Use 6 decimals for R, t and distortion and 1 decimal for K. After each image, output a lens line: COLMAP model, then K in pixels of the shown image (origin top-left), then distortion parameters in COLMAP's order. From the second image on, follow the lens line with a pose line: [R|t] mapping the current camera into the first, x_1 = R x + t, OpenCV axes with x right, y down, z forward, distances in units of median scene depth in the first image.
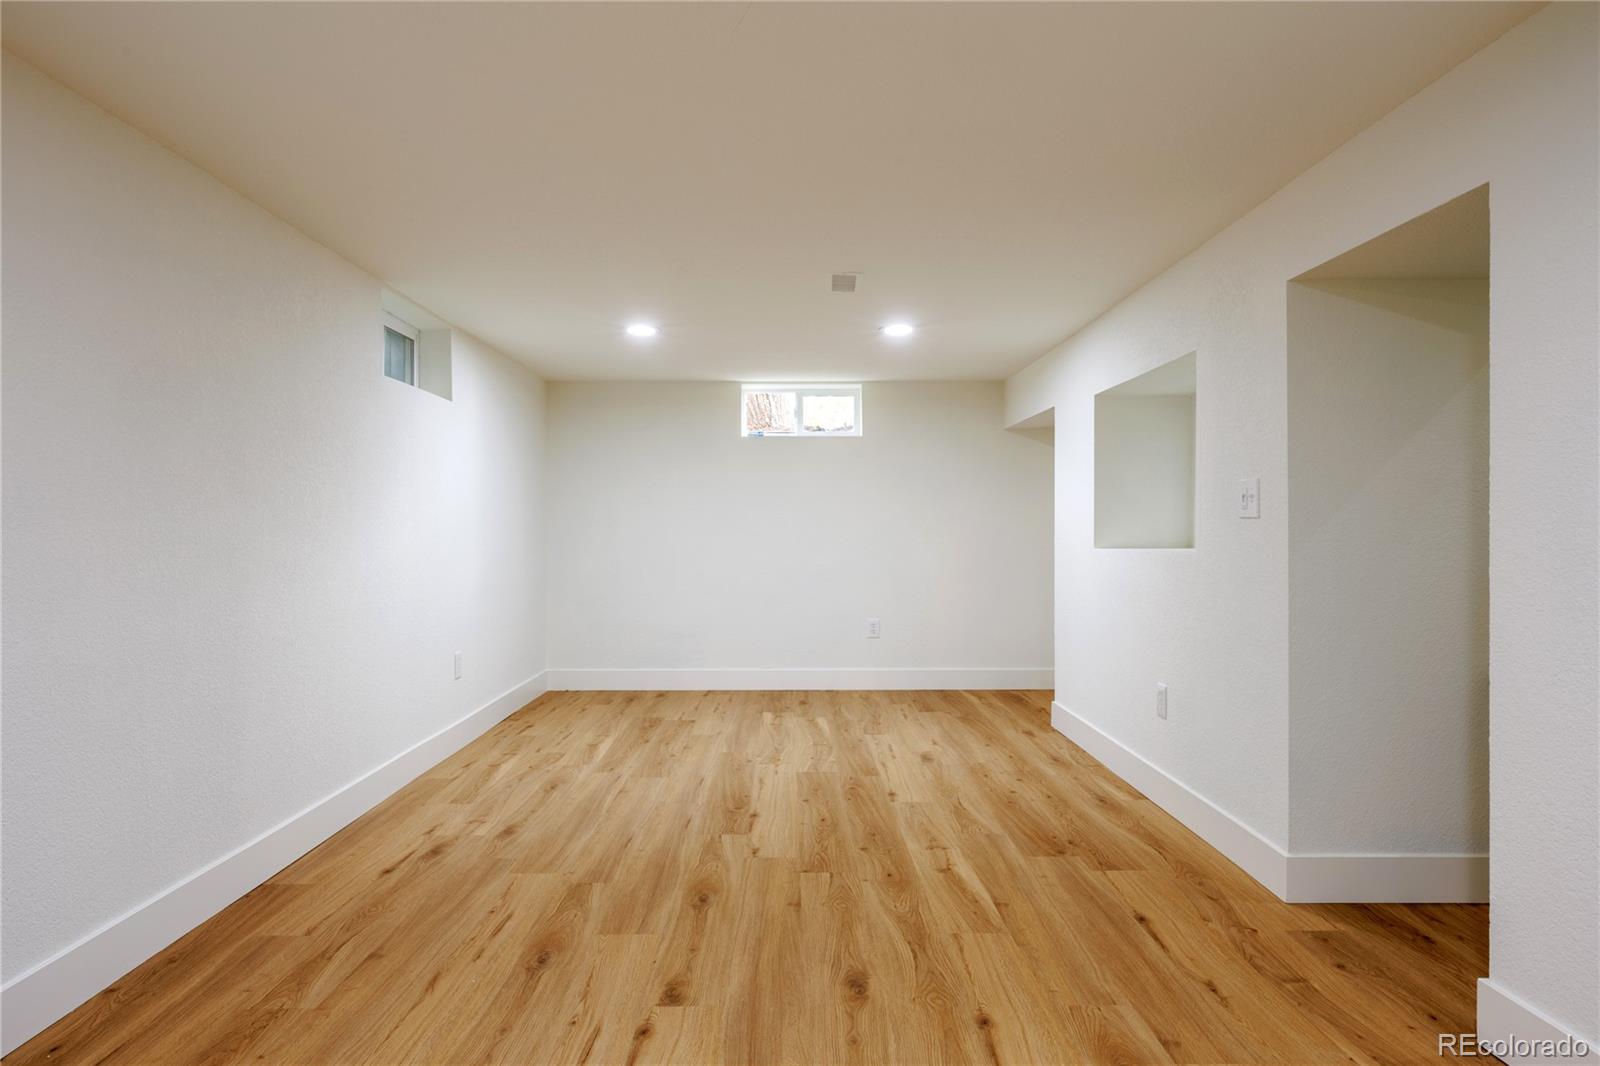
lens RADIAL K [[967.9, 0, 799.6], [0, 967.9, 531.2], [0, 0, 1]] dist [-0.000654, 0.000040]
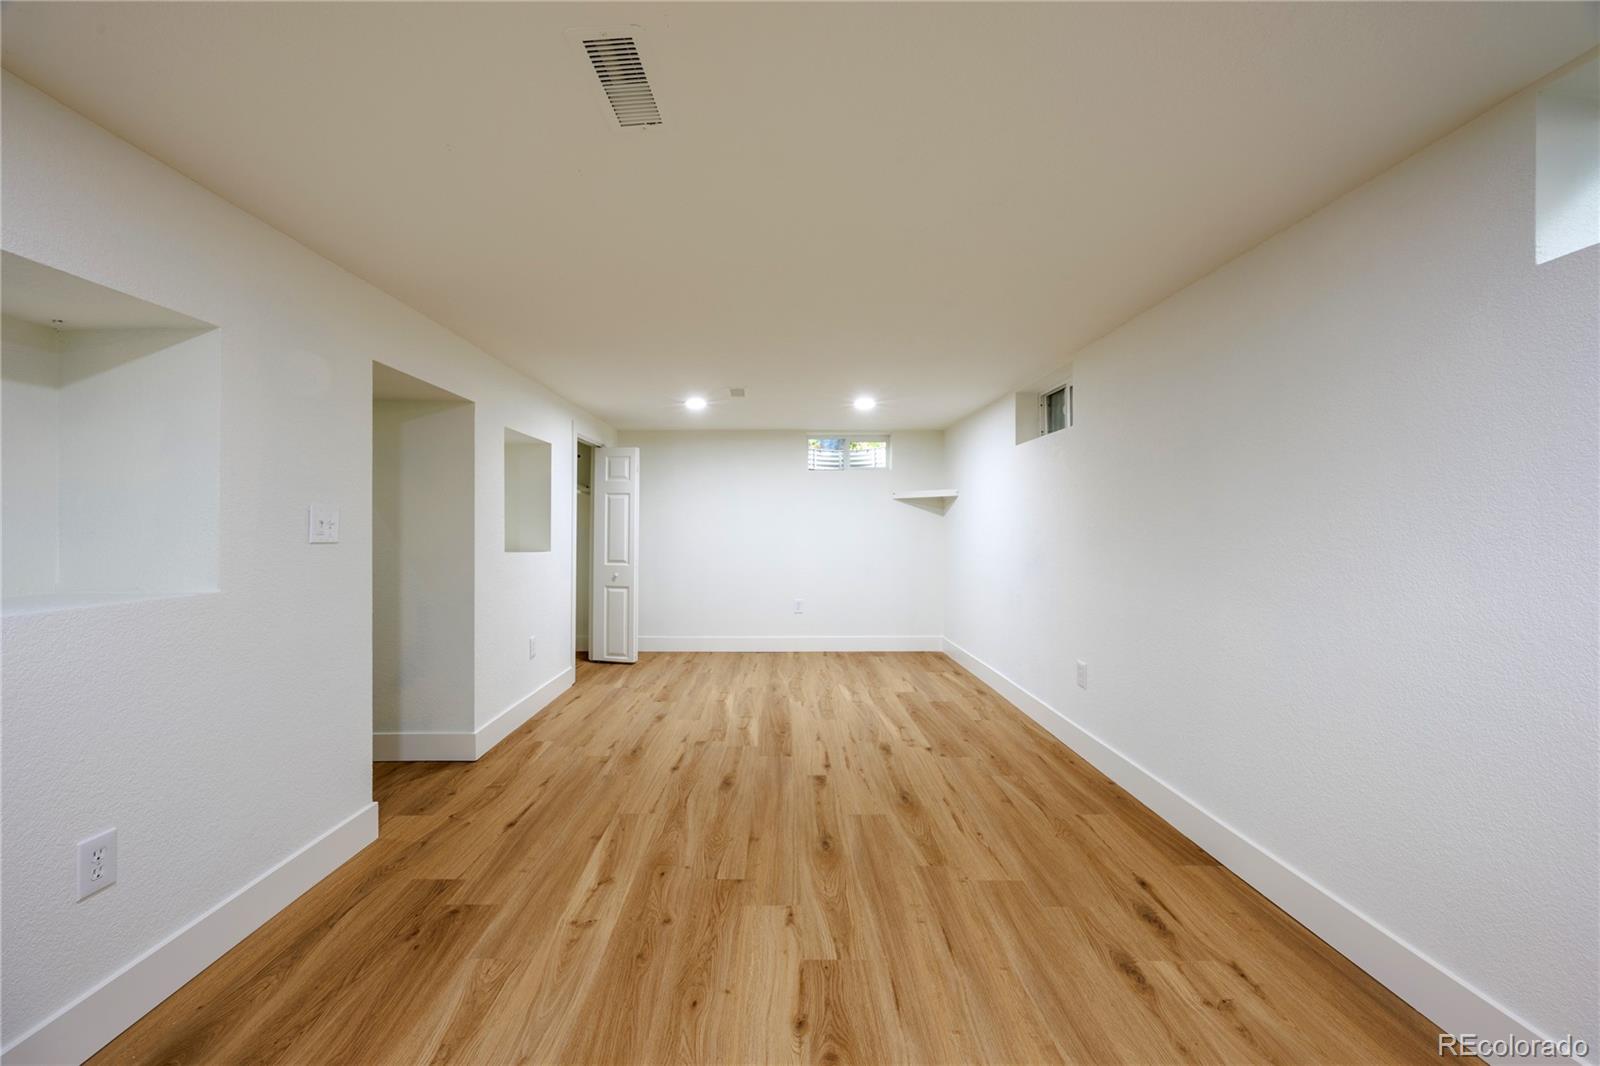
lens RADIAL K [[640.8, 0, 800.1], [0, 640.8, 529.8], [0, 0, 1]] dist [-0.000456, -0.000030]
pose [[-0.999818, 0.003153, -0.018810, -0.049648], [0.003061, 0.999983, 0.004892, -0.032762], [0.018825, 0.004834, -0.999811, 1.755577]]
